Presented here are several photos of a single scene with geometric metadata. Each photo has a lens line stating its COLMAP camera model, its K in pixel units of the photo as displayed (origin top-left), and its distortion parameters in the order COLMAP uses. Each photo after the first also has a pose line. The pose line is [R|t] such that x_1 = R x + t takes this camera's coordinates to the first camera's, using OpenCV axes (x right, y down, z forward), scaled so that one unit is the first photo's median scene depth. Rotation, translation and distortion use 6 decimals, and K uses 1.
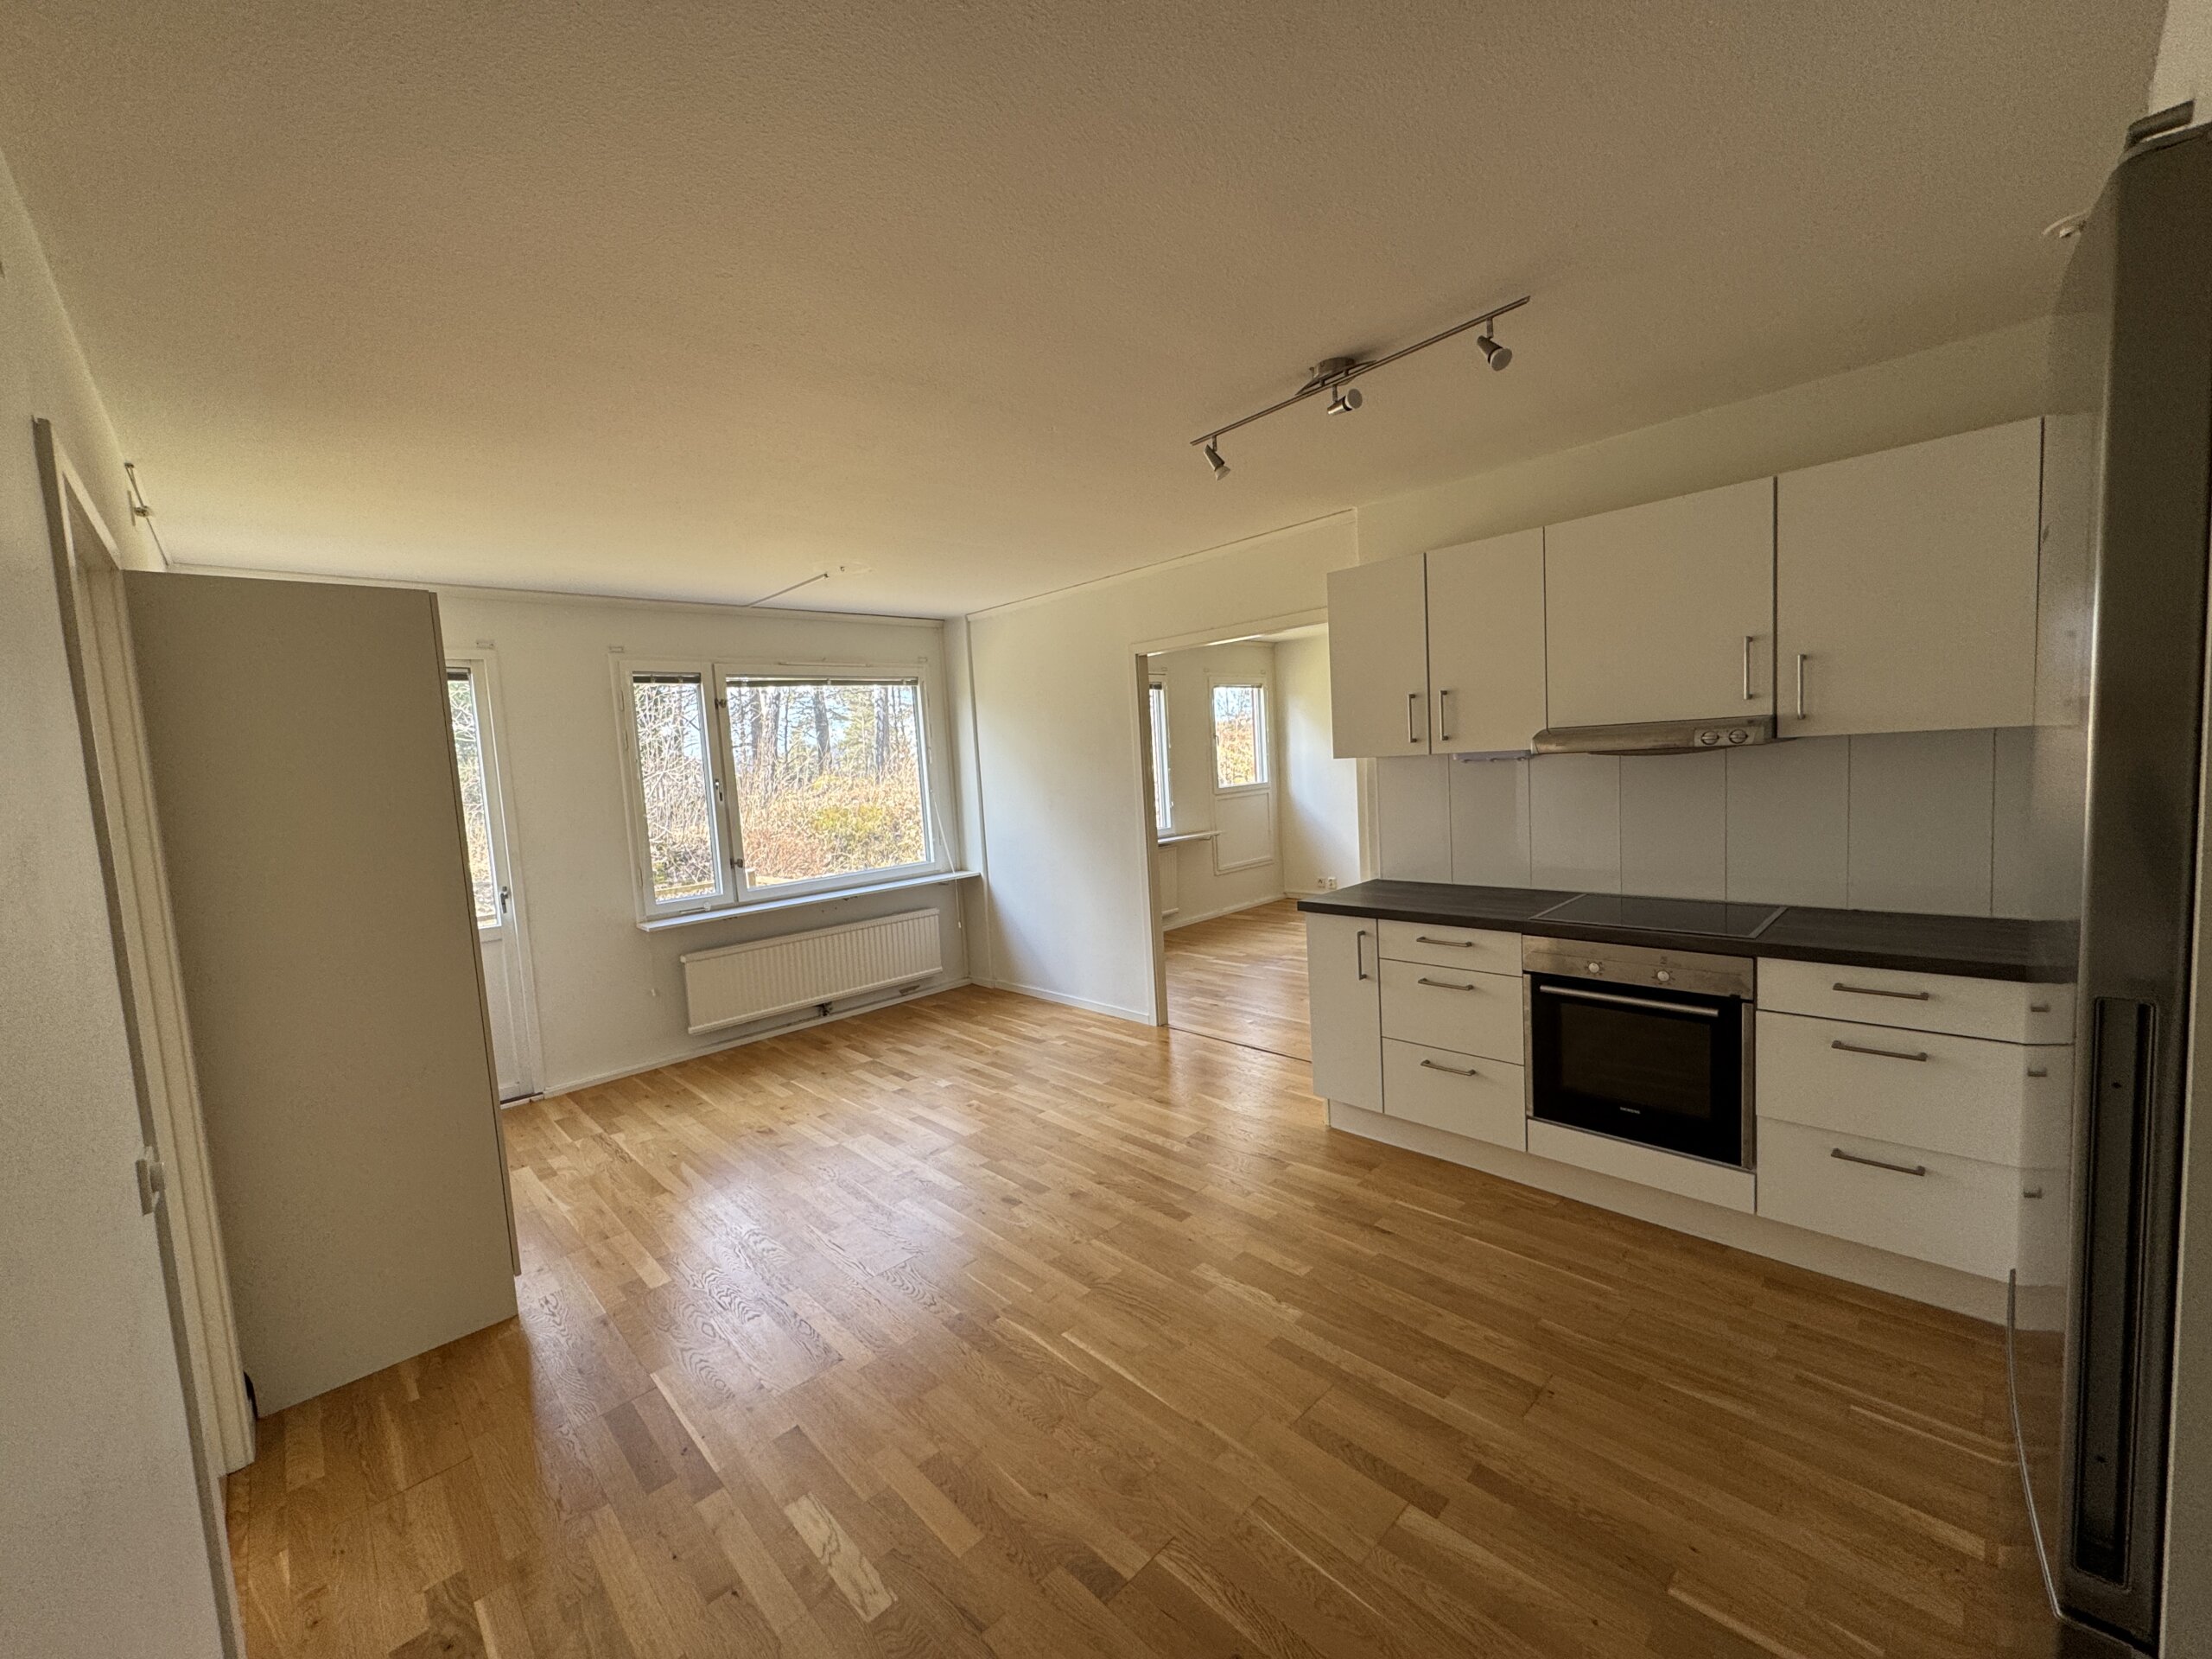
lens RADIAL K [[883.6, 0, 1106.0], [0, 883.6, 829.5], [0, 0, 1]] dist [0.000066, -0.000005]
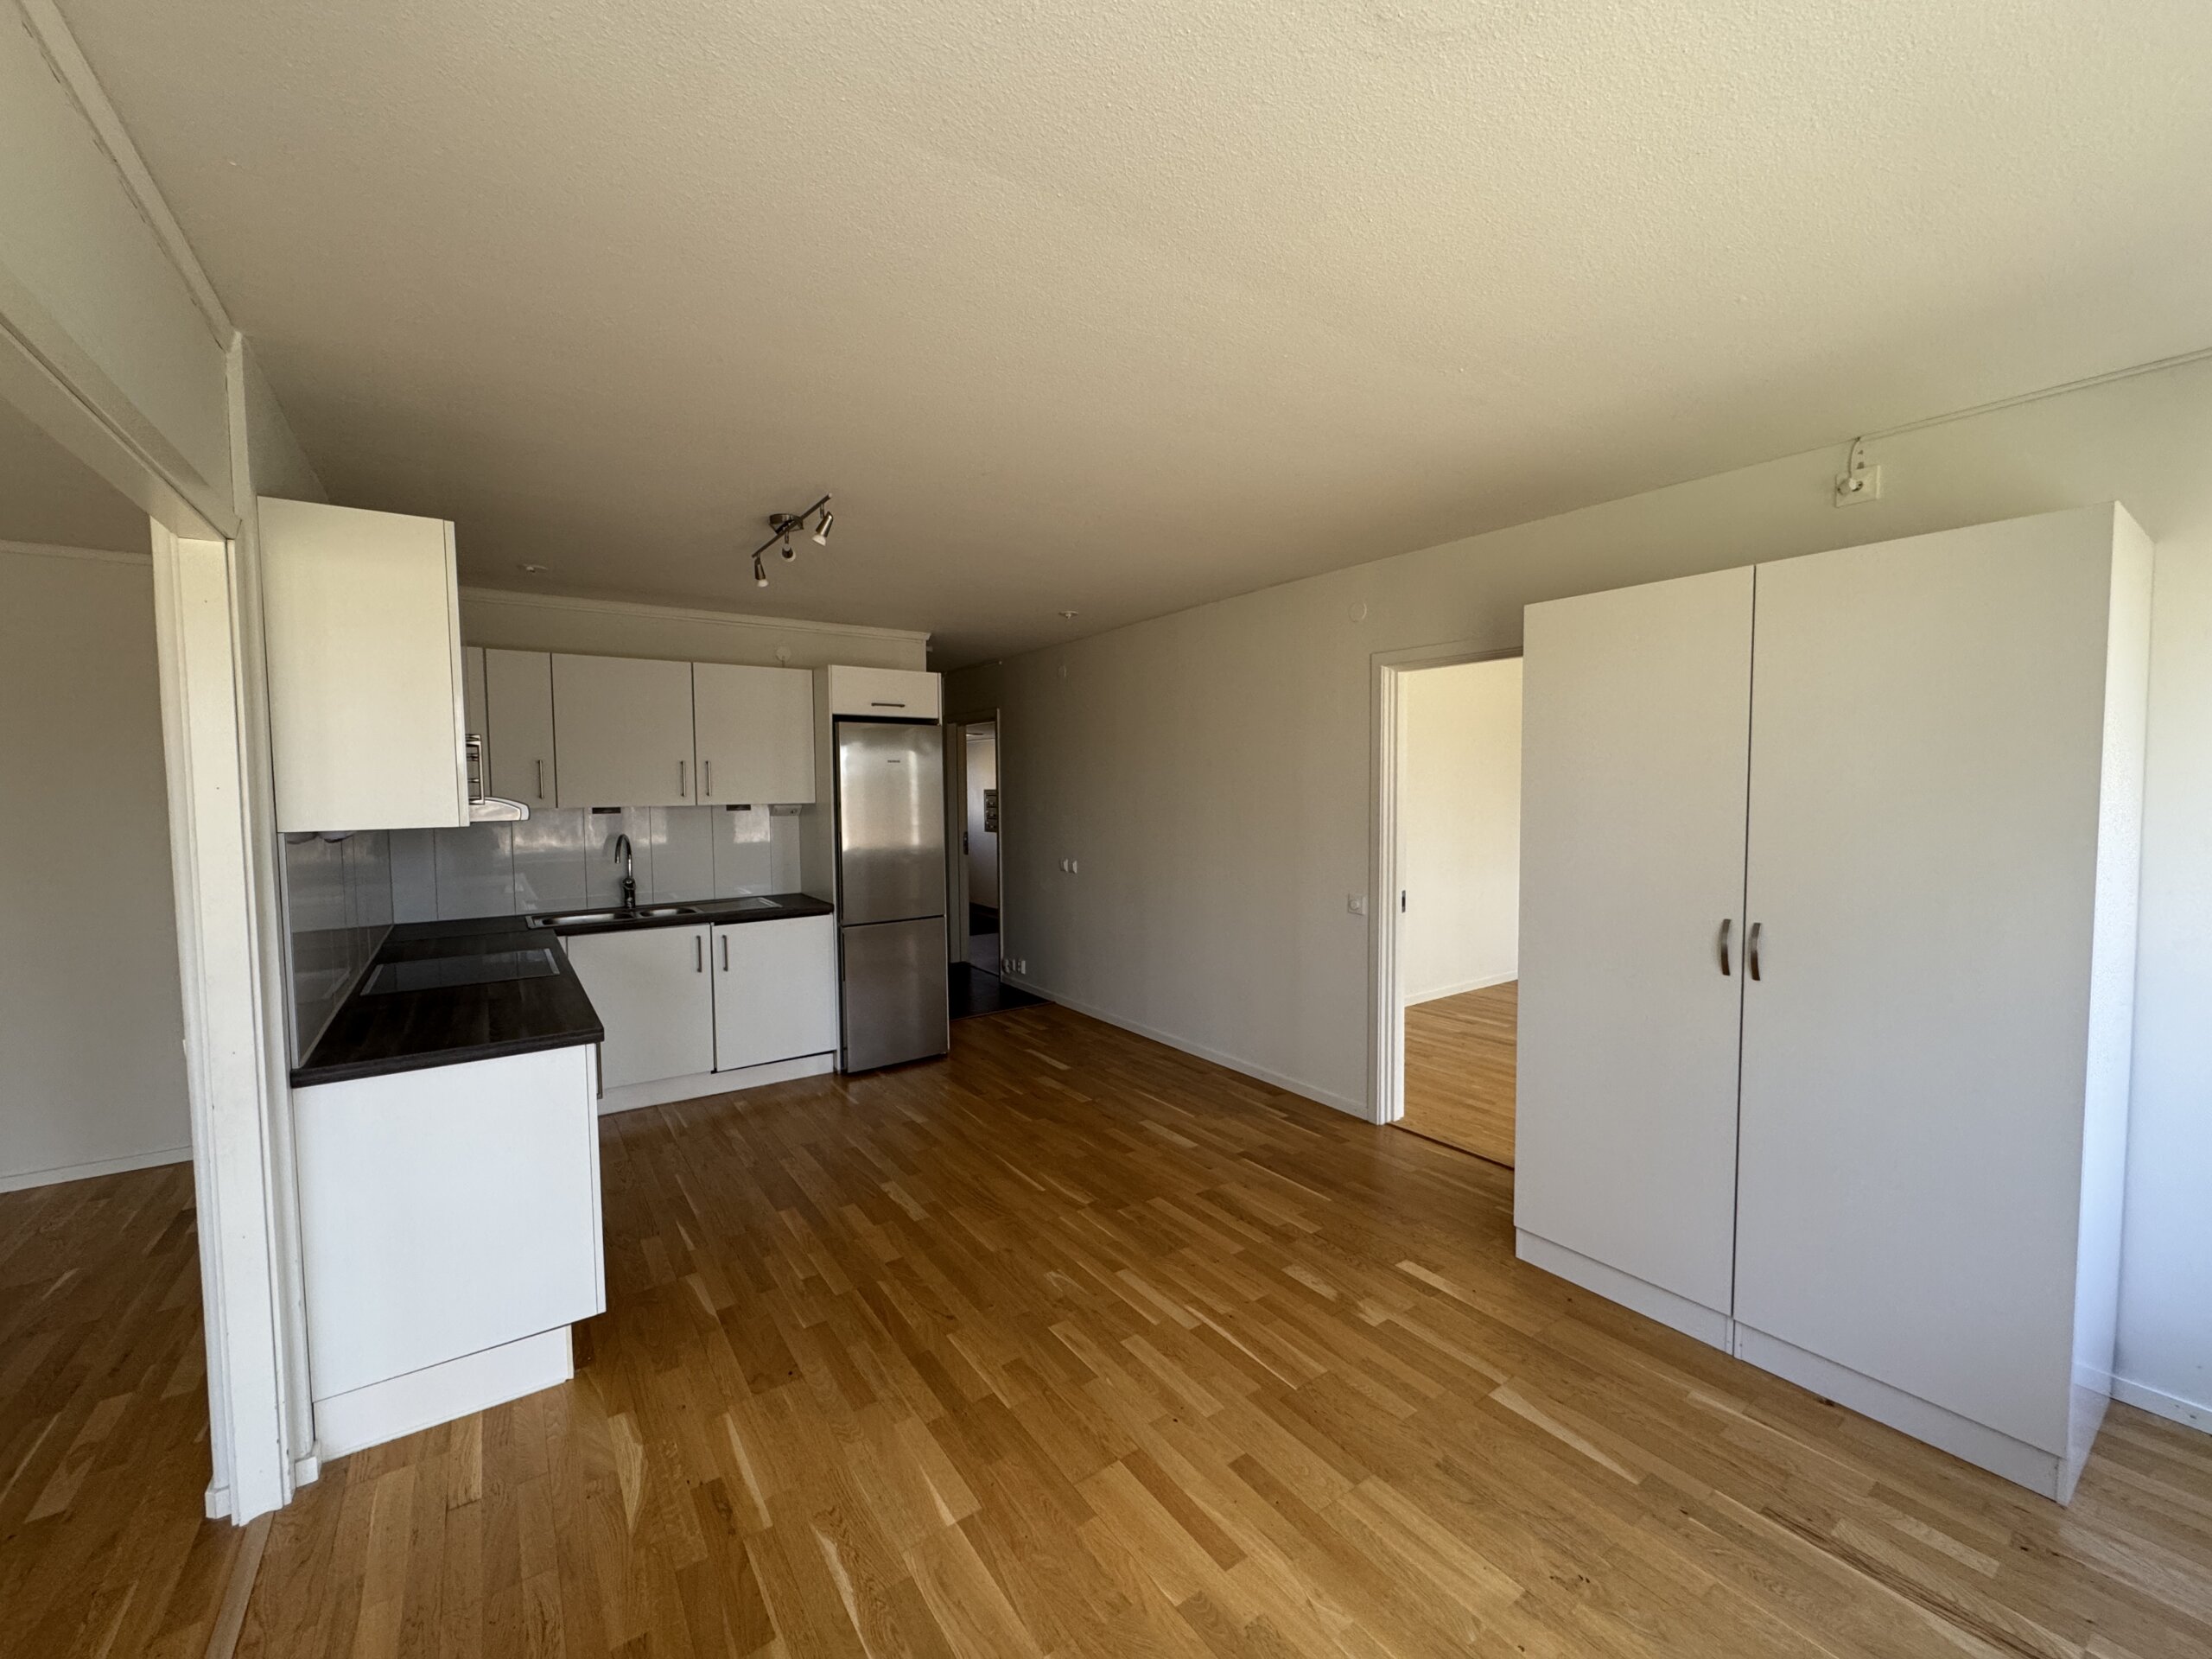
lens RADIAL K [[883.6, 0, 1106.0], [0, 883.6, 829.5], [0, 0, 1]] dist [0.000066, -0.000005]
pose [[-0.986195, 0.061820, 0.153617, -0.380347], [0.081801, 0.988478, 0.127357, -0.168501], [-0.143974, 0.138165, -0.979889, 2.186297]]
